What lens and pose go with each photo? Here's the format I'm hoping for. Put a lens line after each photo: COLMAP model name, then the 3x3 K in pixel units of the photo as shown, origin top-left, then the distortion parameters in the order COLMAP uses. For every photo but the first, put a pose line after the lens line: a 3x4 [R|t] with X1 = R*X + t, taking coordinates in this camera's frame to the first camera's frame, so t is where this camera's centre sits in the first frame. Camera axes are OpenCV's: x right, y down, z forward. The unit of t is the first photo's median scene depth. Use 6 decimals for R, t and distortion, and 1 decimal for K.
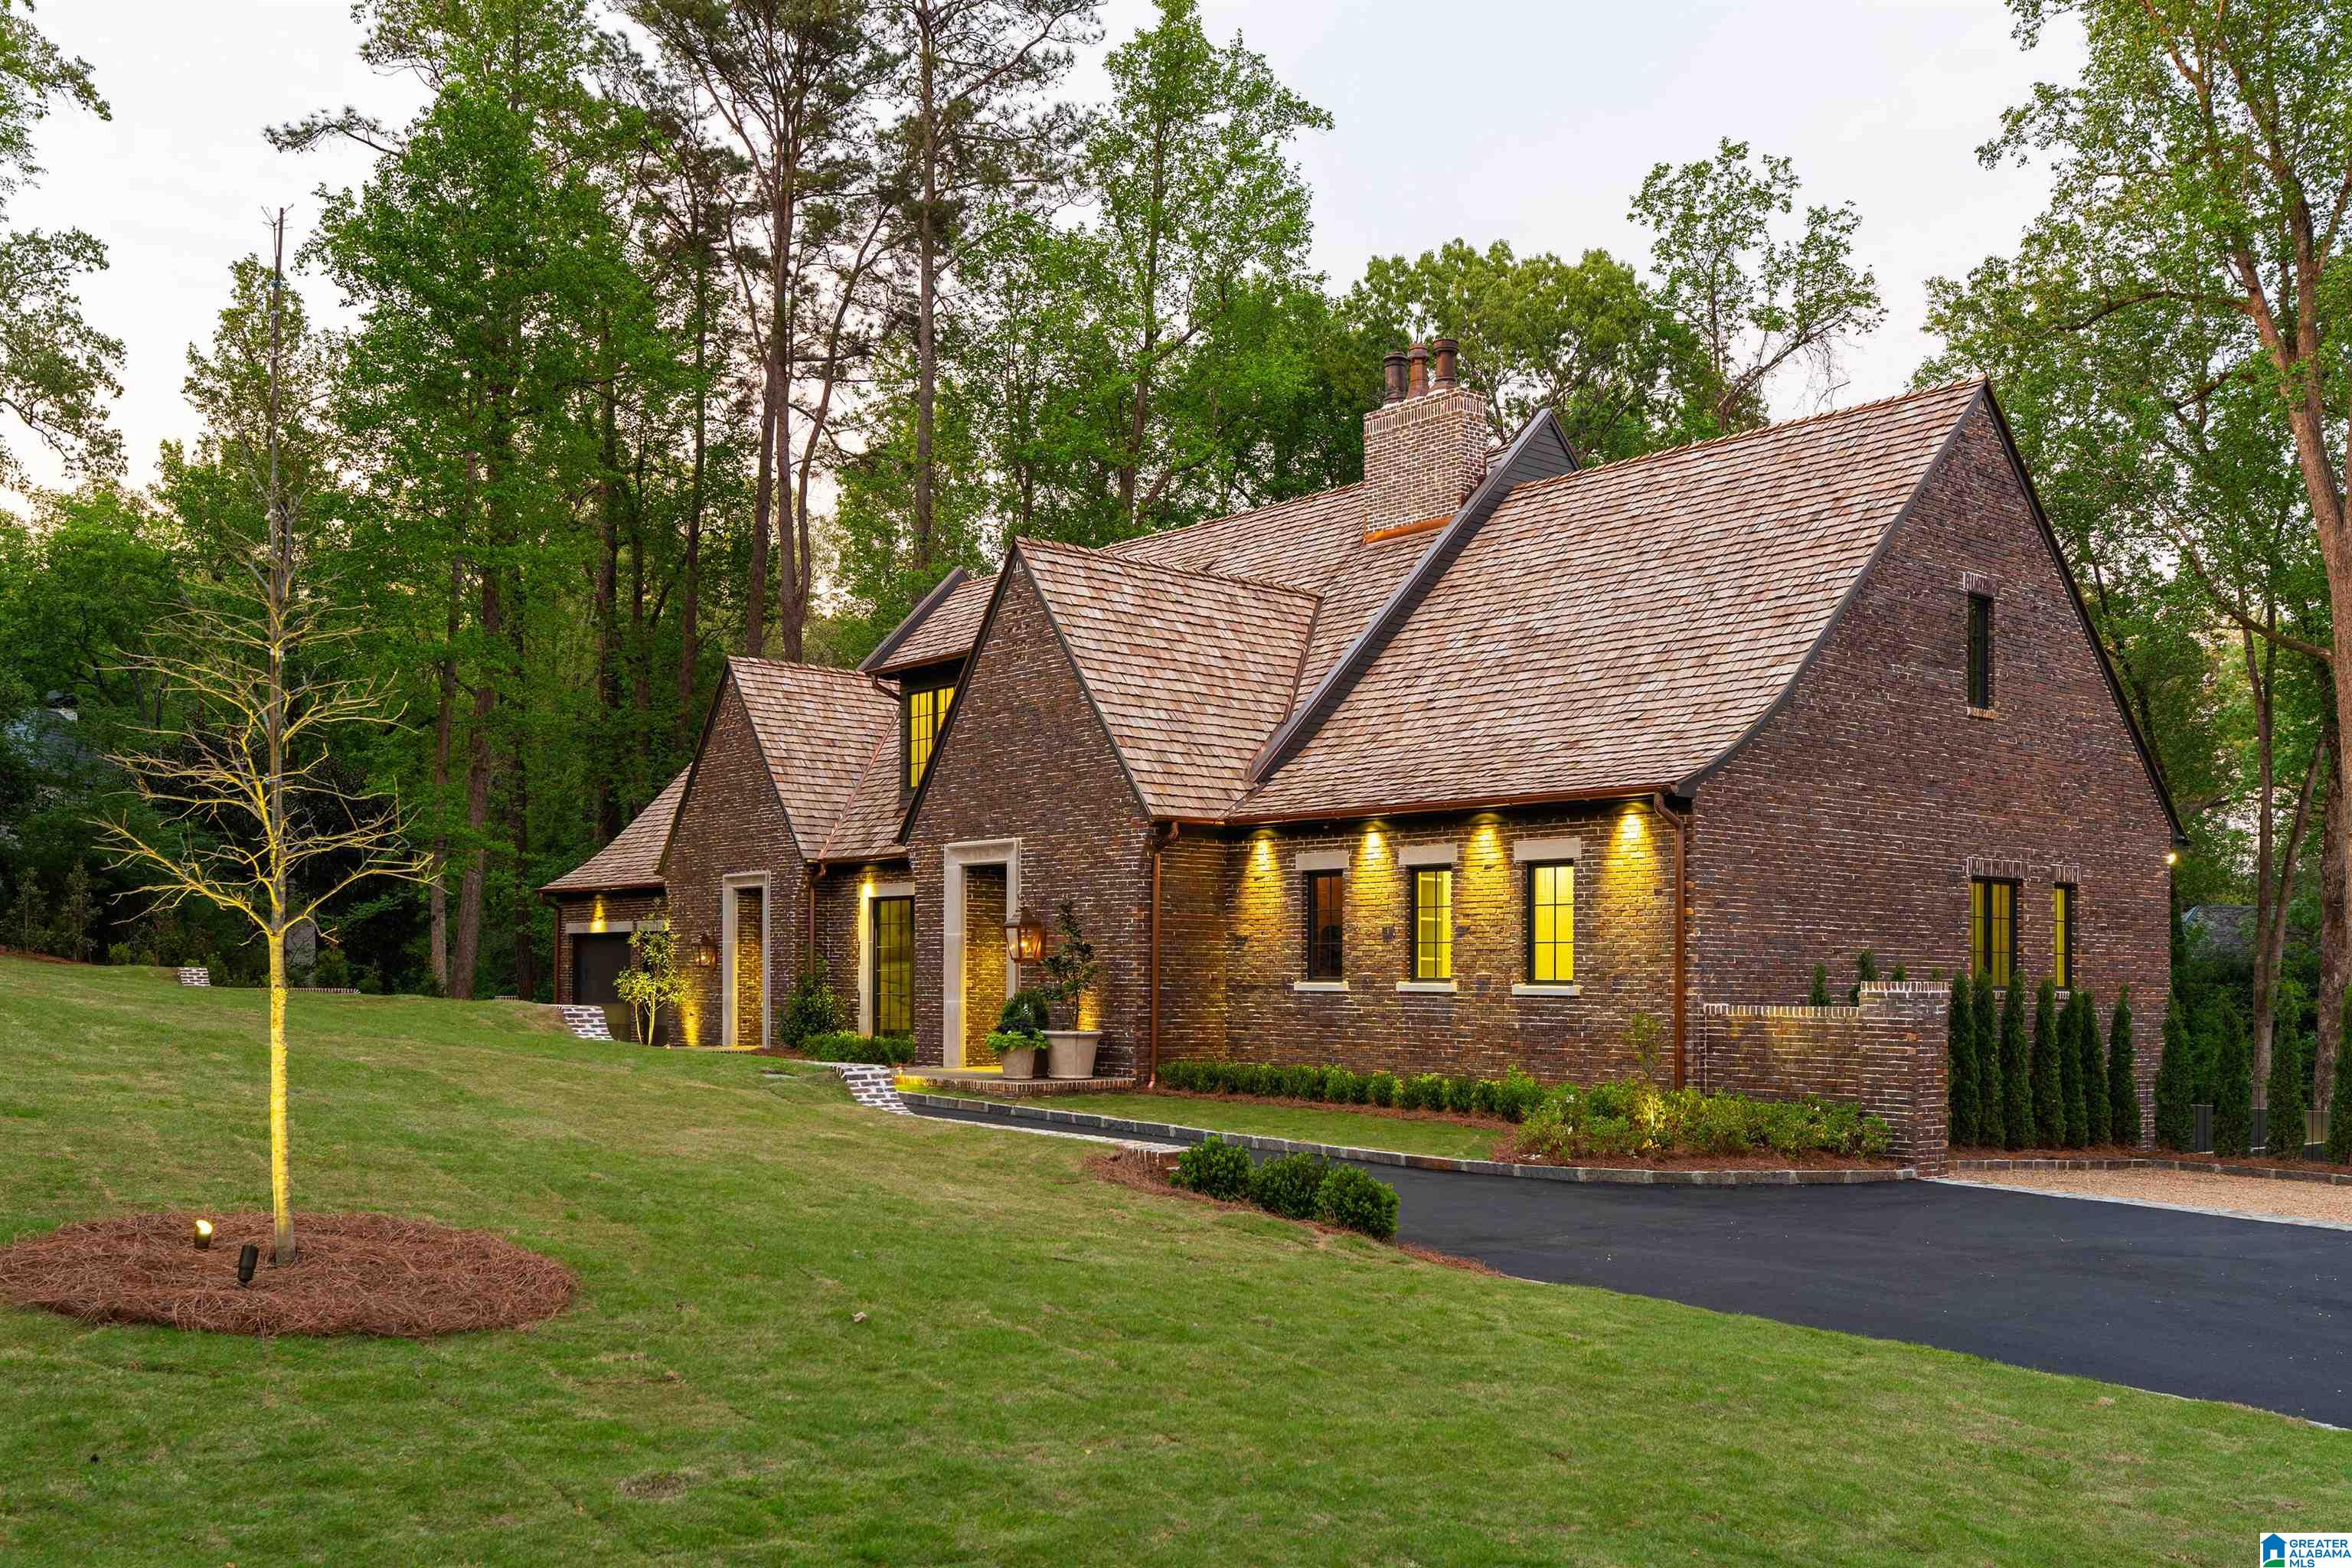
lens RADIAL K [[1988.2, 0, 1191.4], [0, 1988.2, 1012.2], [0, 0, 1]] dist [0.003097, 0.003059]
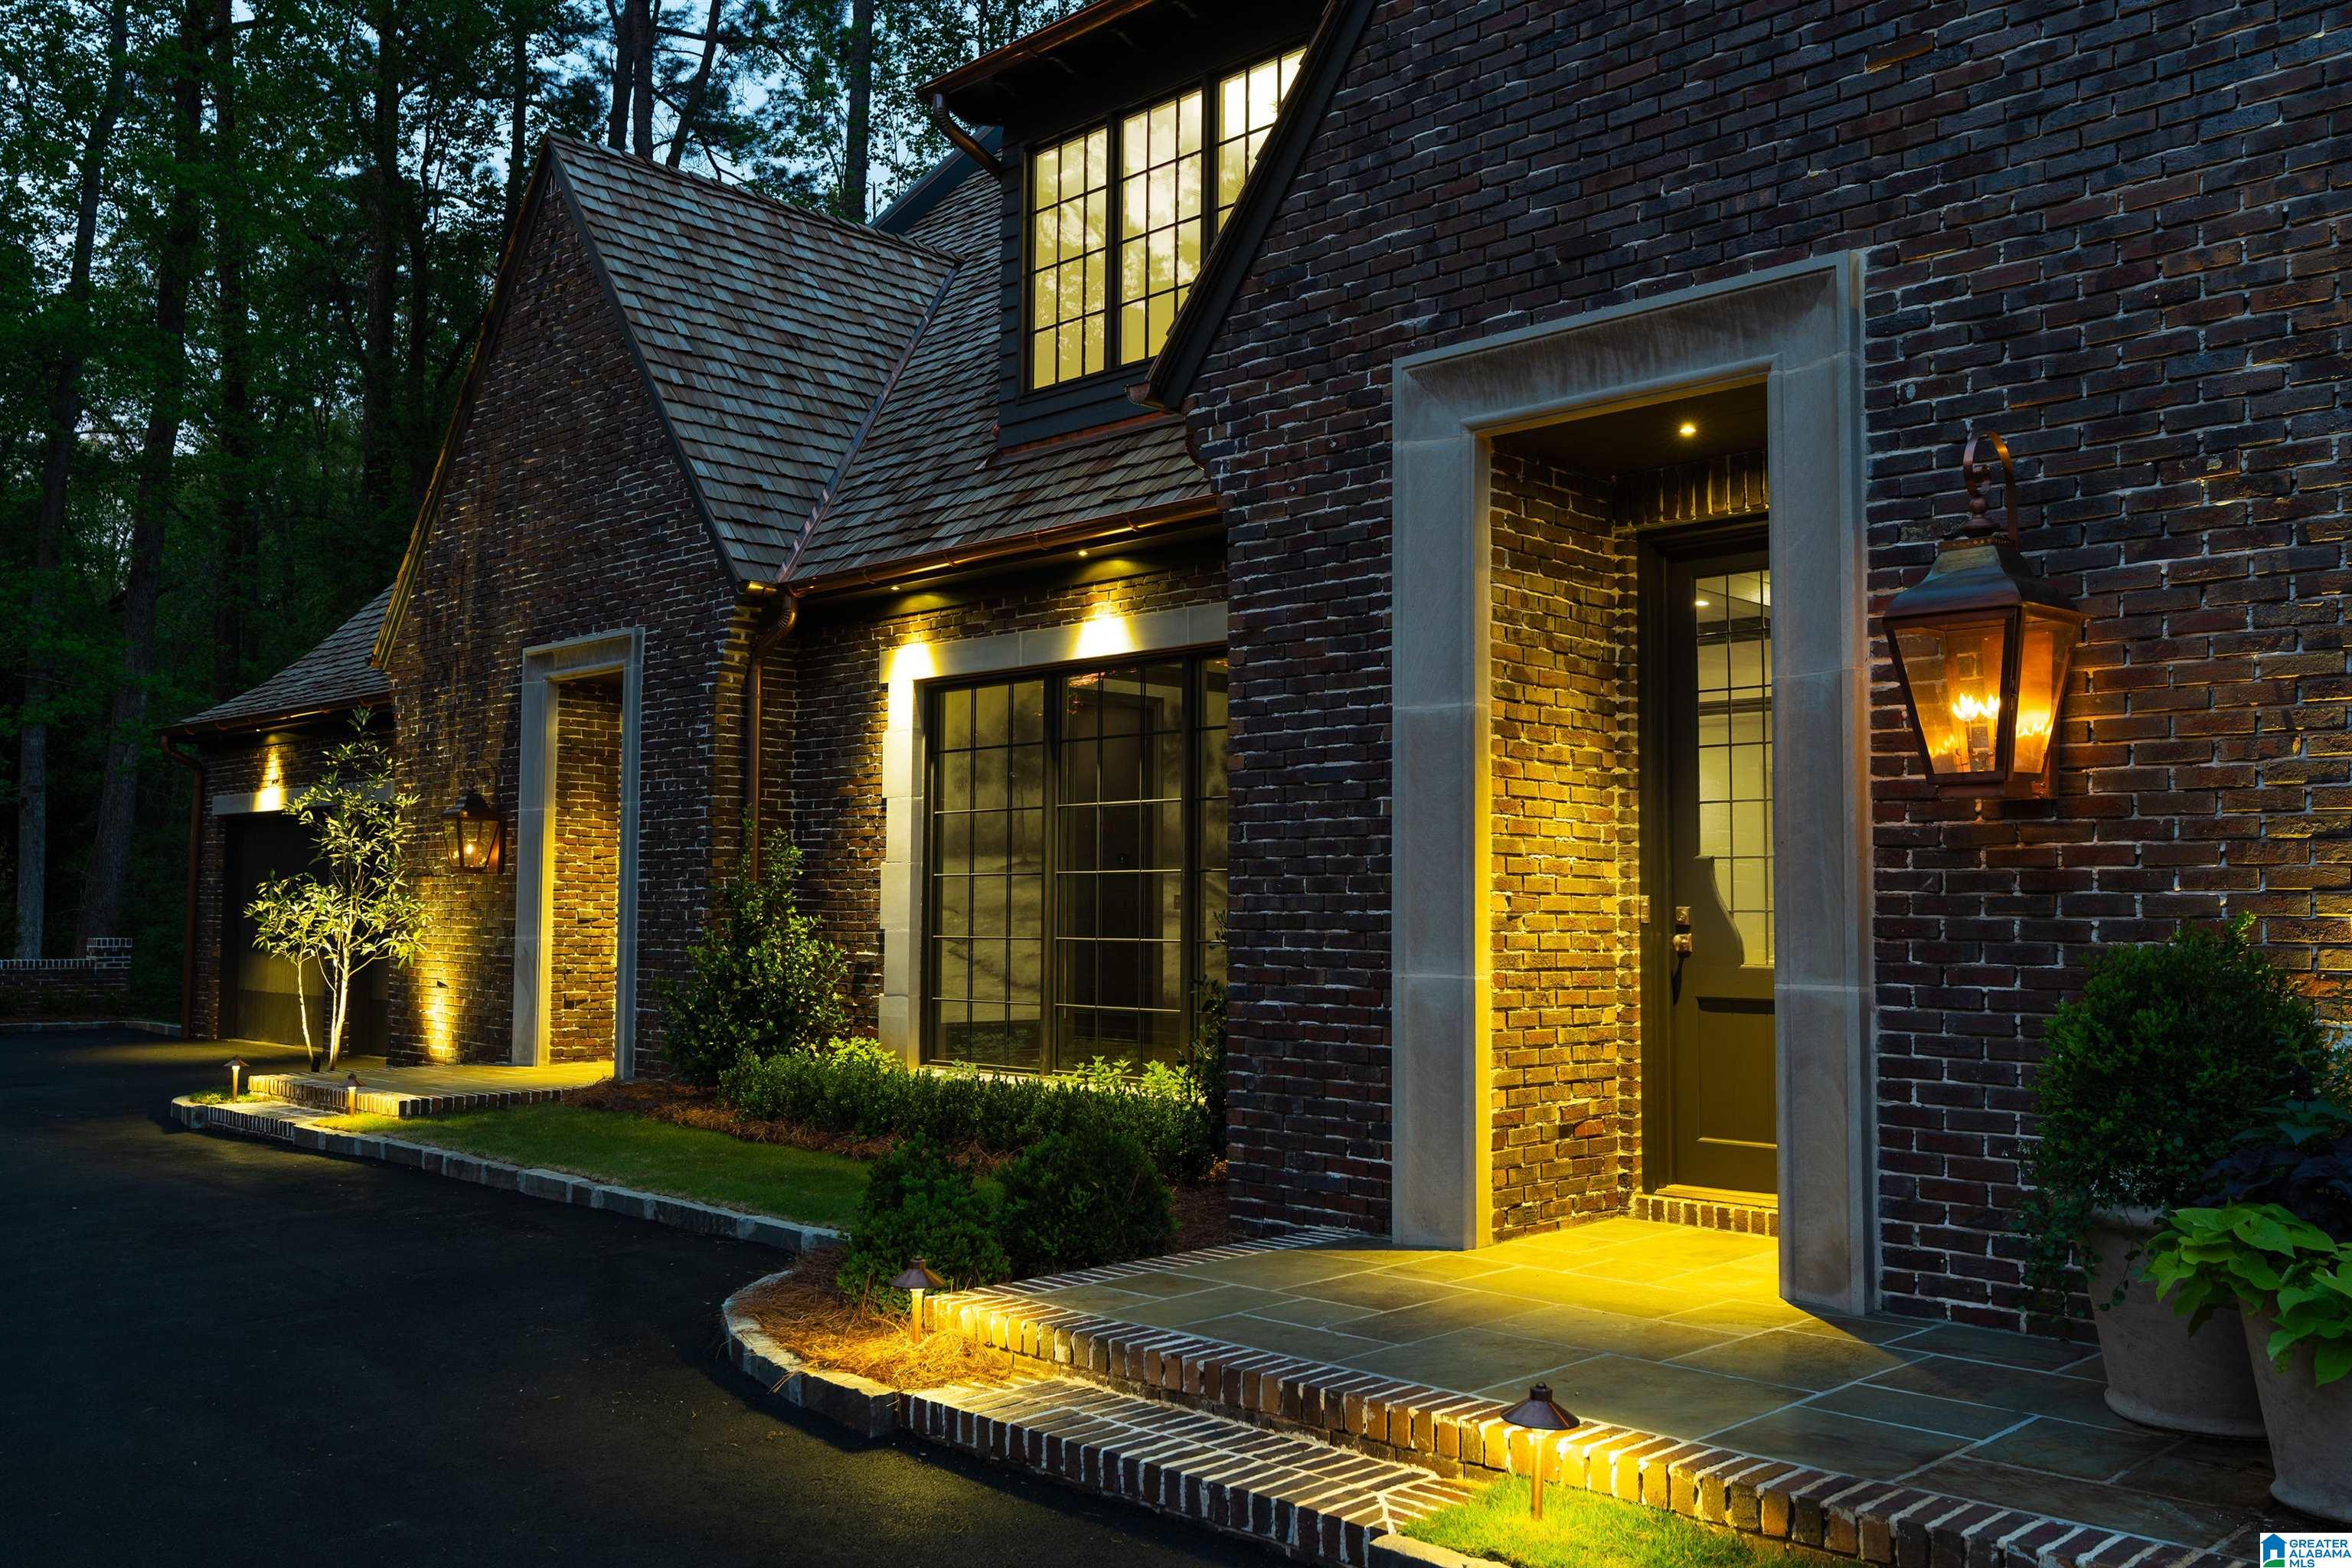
lens RADIAL K [[1988.2, 0, 1156.5], [0, 1988.2, 783.4], [0, 0, 1]] dist [0.003097, 0.003059]
pose [[0.997606, 0.005393, 0.068940, -0.143384], [0.000302, 0.996605, -0.082331, -0.007581], [-0.069150, 0.082155, 0.994218, 0.628492]]
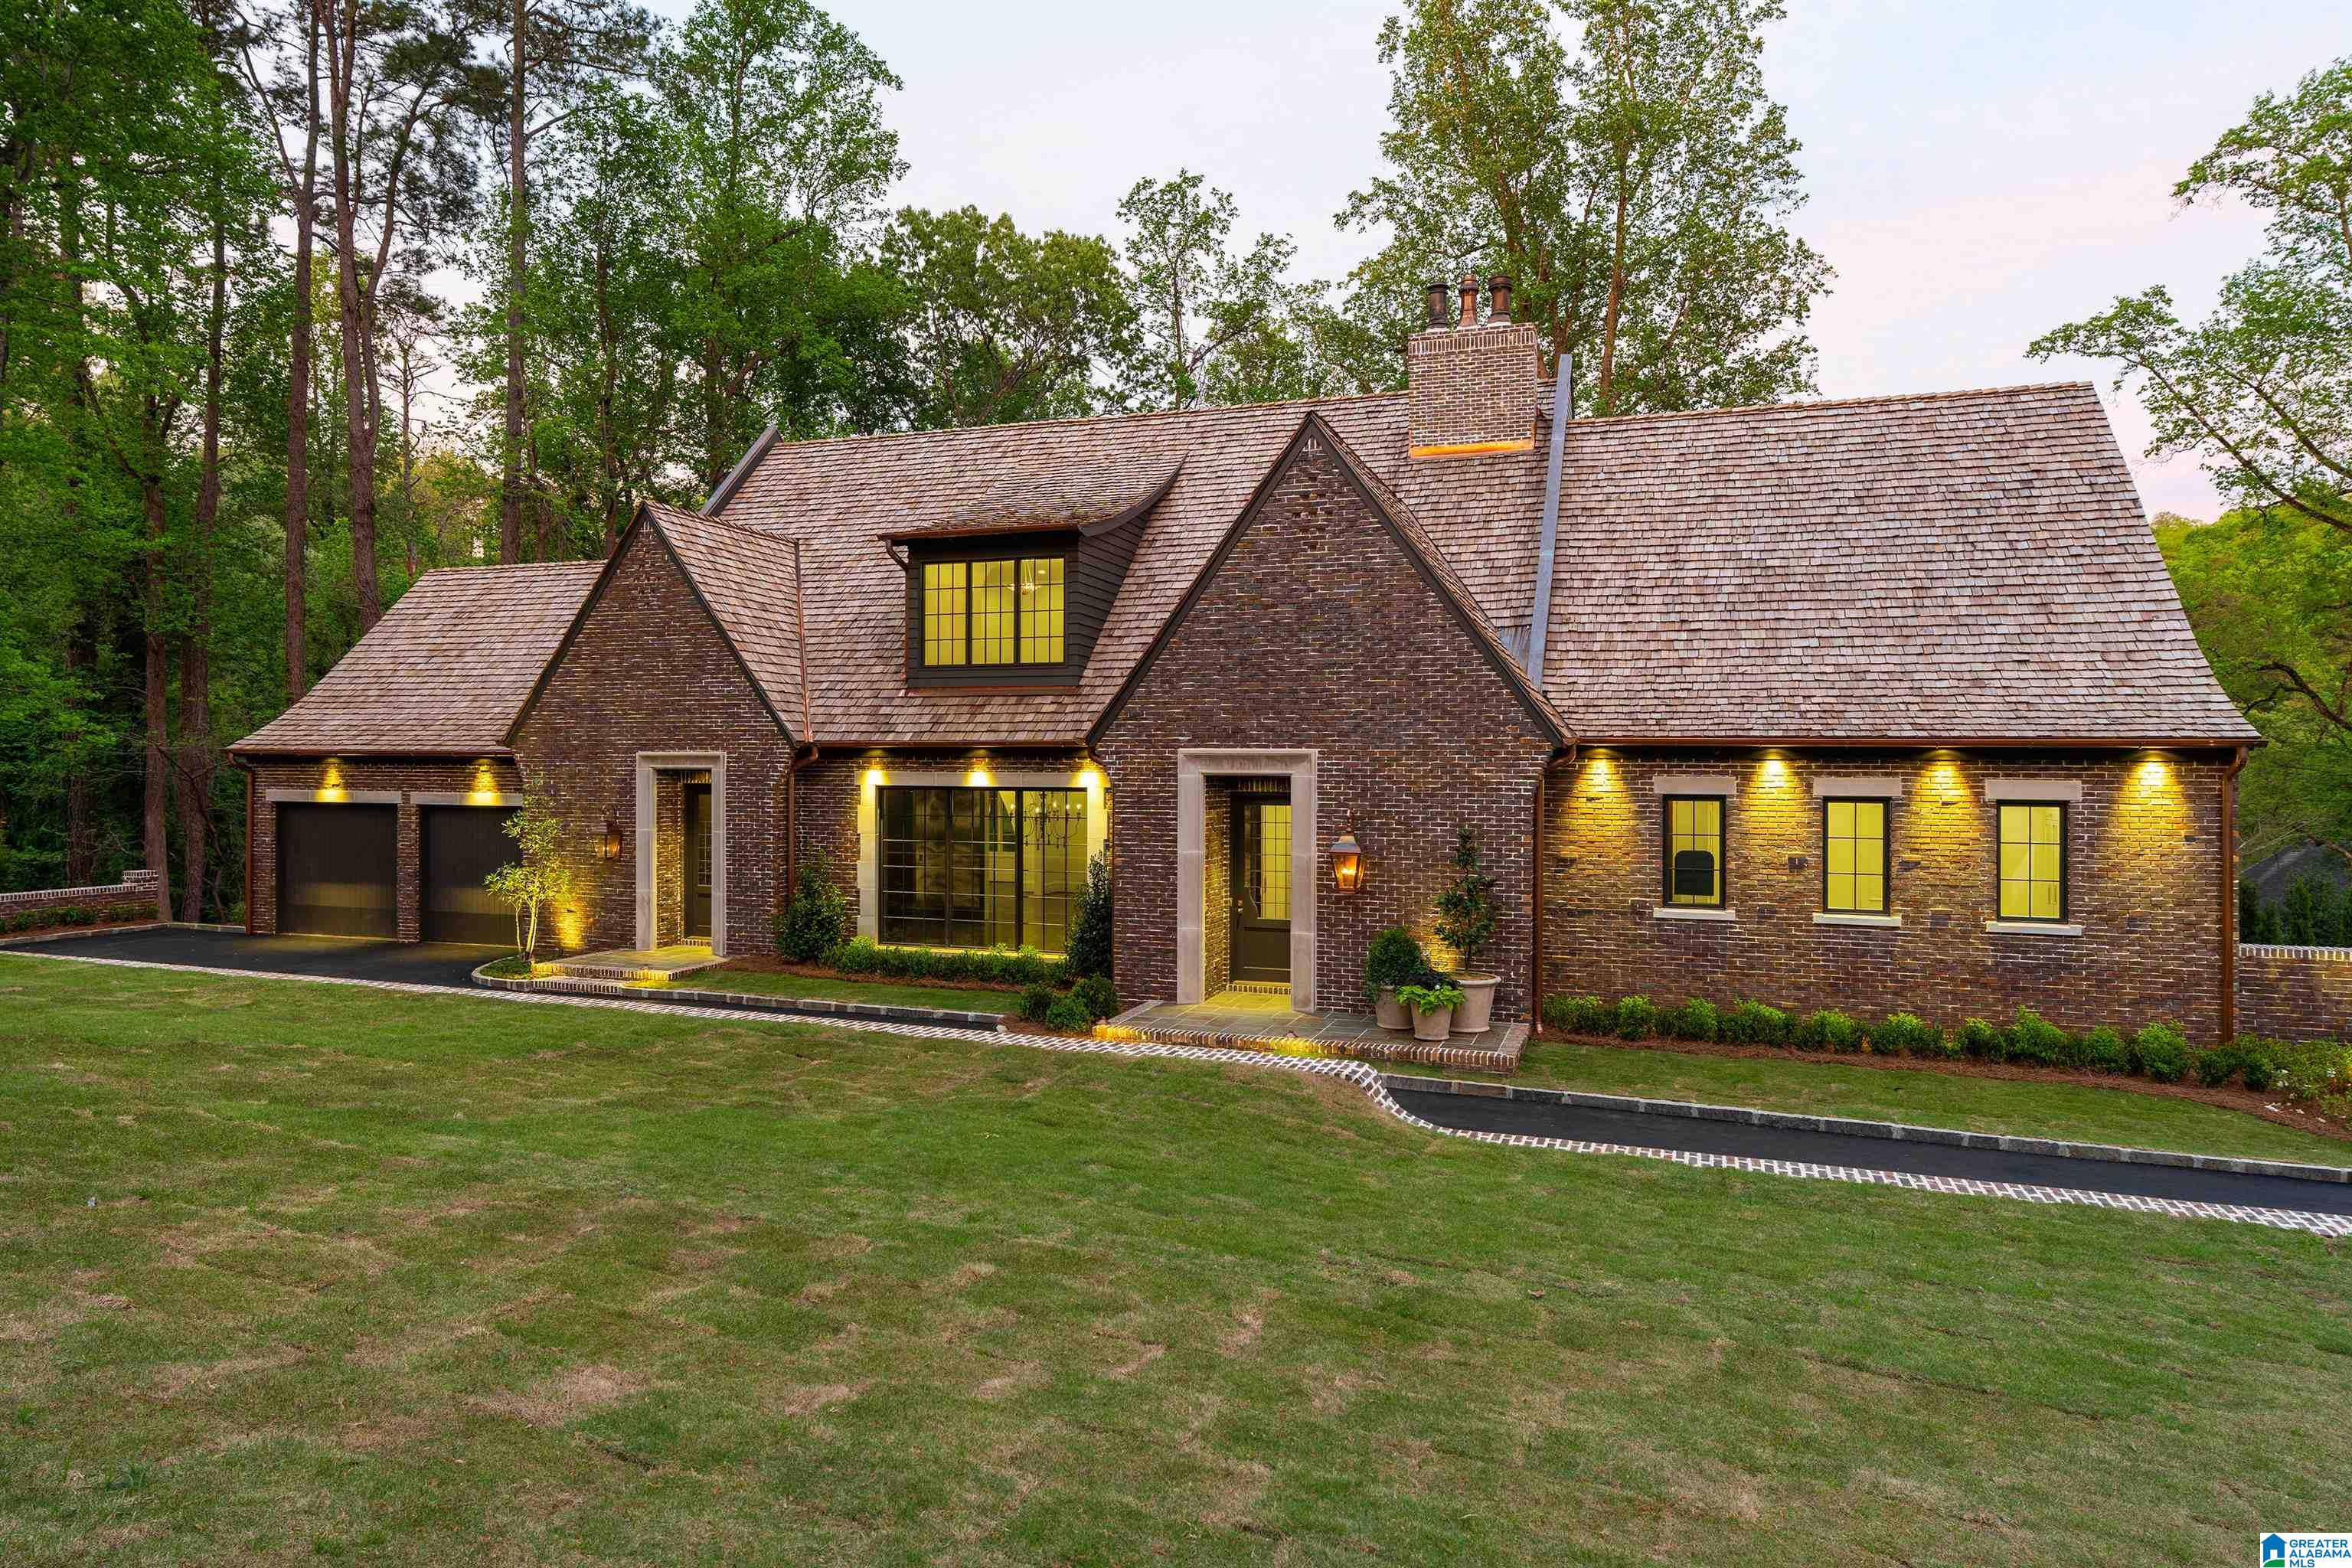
lens RADIAL K [[1373.0, 0, 1164.3], [0, 1373.0, 761.0], [0, 0, 1]] dist [-0.005685, 0.002588]
pose [[0.866924, -0.001605, 0.498437, -0.360322], [0.009555, 0.999865, -0.013400, -0.059445], [-0.498348, 0.016380, 0.866822, 0.398780]]
